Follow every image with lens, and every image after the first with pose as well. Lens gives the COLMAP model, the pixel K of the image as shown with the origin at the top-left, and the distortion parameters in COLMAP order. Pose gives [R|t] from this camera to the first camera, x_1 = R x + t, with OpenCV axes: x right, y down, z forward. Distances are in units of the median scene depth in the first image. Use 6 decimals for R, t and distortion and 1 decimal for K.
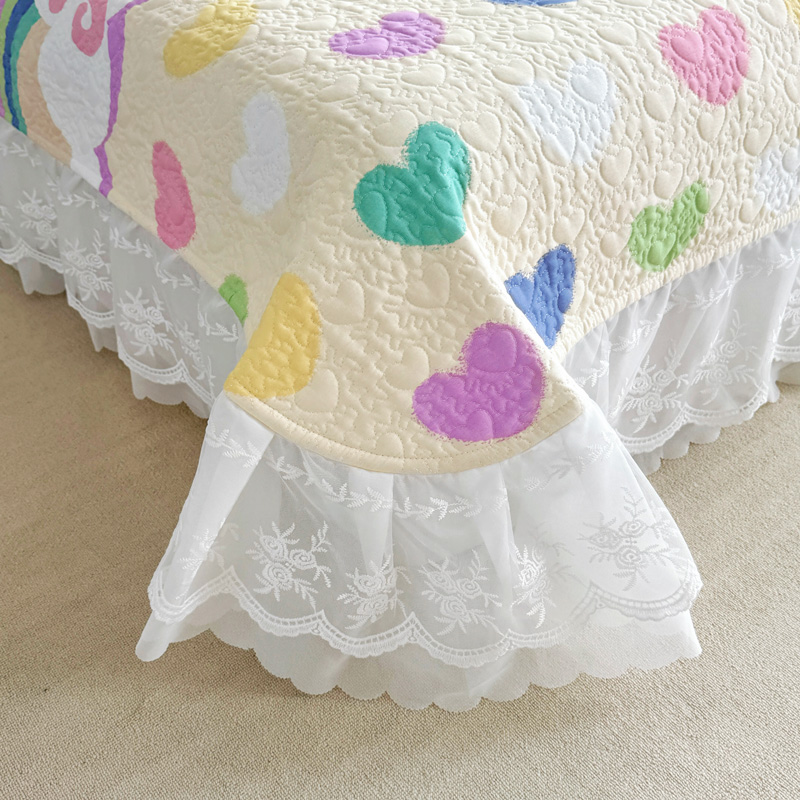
lens RADIAL K [[1061.1, 0, 404.0], [0, 1061.1, 399.9], [0, 0, 1]] dist [0.103972, 0.000000]
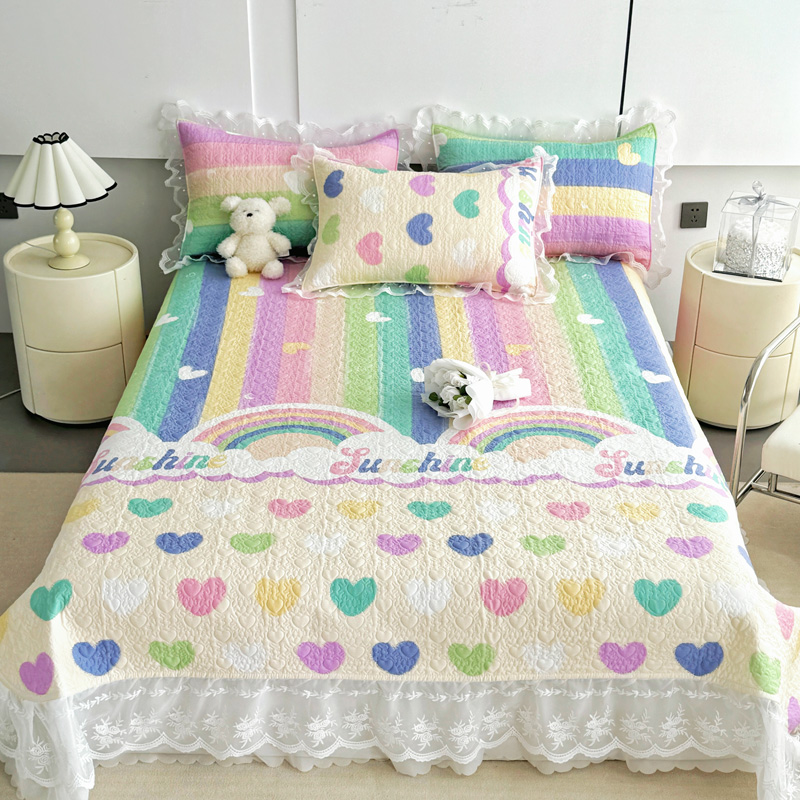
lens RADIAL K [[1321.7, 0, 398.3], [0, 1321.7, 398.1], [0, 0, 1]] dist [0.130703, 0.000000]
pose [[0.776846, 0.326460, -0.538456, 2.228002], [-0.421032, 0.905147, -0.058653, -0.774160], [0.468234, 0.272271, 0.840610, -1.550144]]
